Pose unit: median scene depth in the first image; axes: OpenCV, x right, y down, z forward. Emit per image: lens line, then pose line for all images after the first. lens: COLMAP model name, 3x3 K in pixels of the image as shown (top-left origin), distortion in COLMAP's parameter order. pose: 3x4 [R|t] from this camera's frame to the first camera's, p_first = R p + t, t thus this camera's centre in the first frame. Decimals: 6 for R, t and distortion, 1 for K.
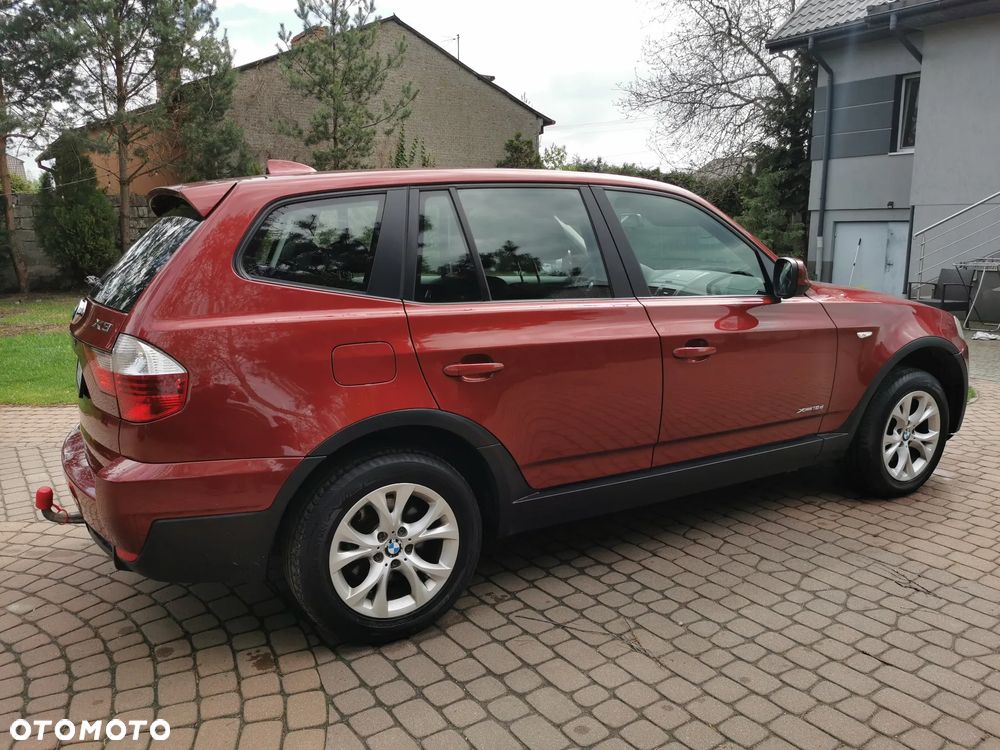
lens RADIAL K [[770.7, 0, 498.2], [0, 770.7, 379.4], [0, 0, 1]] dist [0.073618, -0.108167]
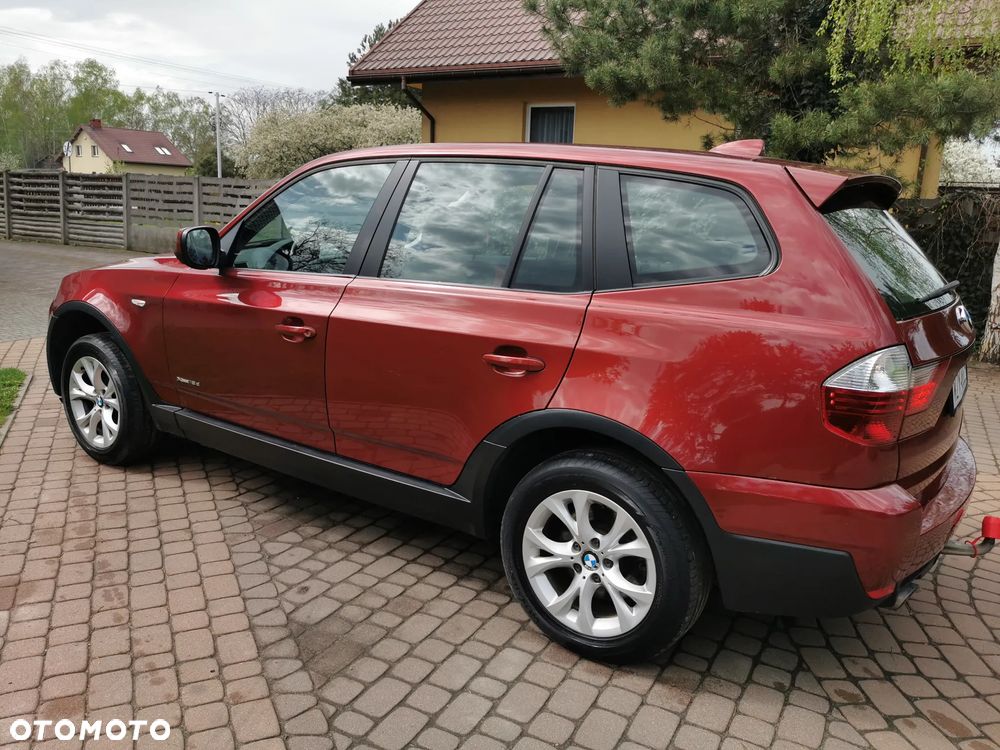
lens RADIAL K [[770.7, 0, 498.2], [0, 770.7, 379.4], [0, 0, 1]] dist [0.073618, -0.108167]
pose [[-0.452271, -0.213662, 0.865910, -0.949550], [0.139636, 0.941945, 0.305356, -0.318560], [-0.880882, 0.259016, -0.396179, 1.616258]]
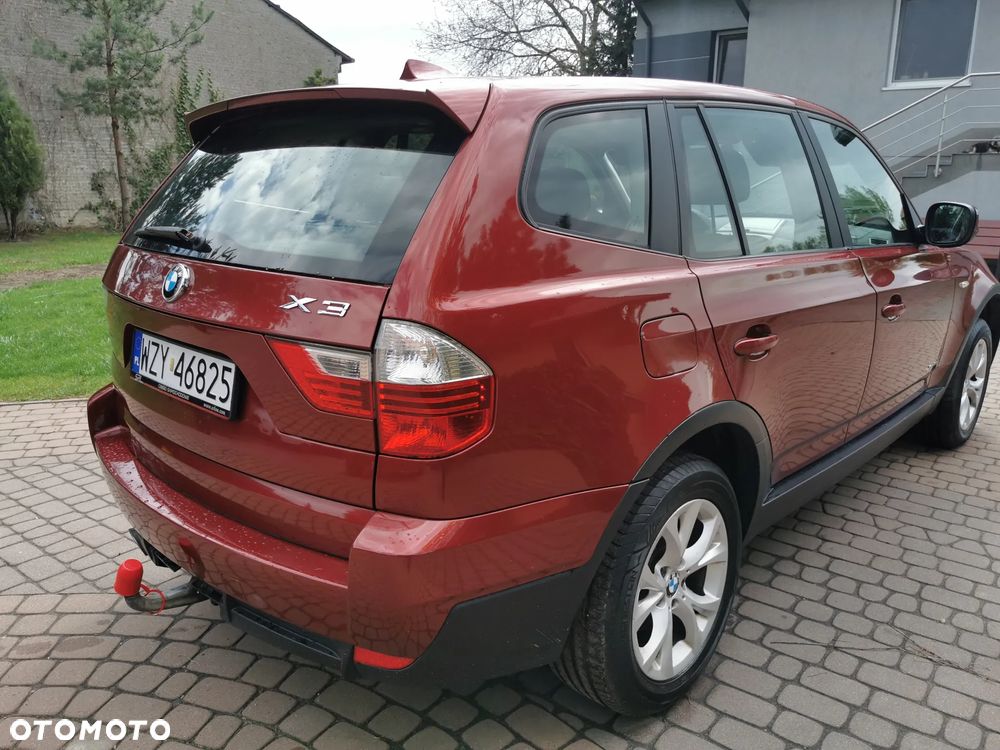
lens RADIAL K [[770.7, 0, 498.2], [0, 770.7, 379.4], [0, 0, 1]] dist [0.073618, -0.108167]
pose [[0.954311, -0.063822, 0.291920, -0.422303], [0.046169, 0.996686, 0.066972, -0.034944], [-0.295227, -0.050435, 0.954095, 0.278317]]
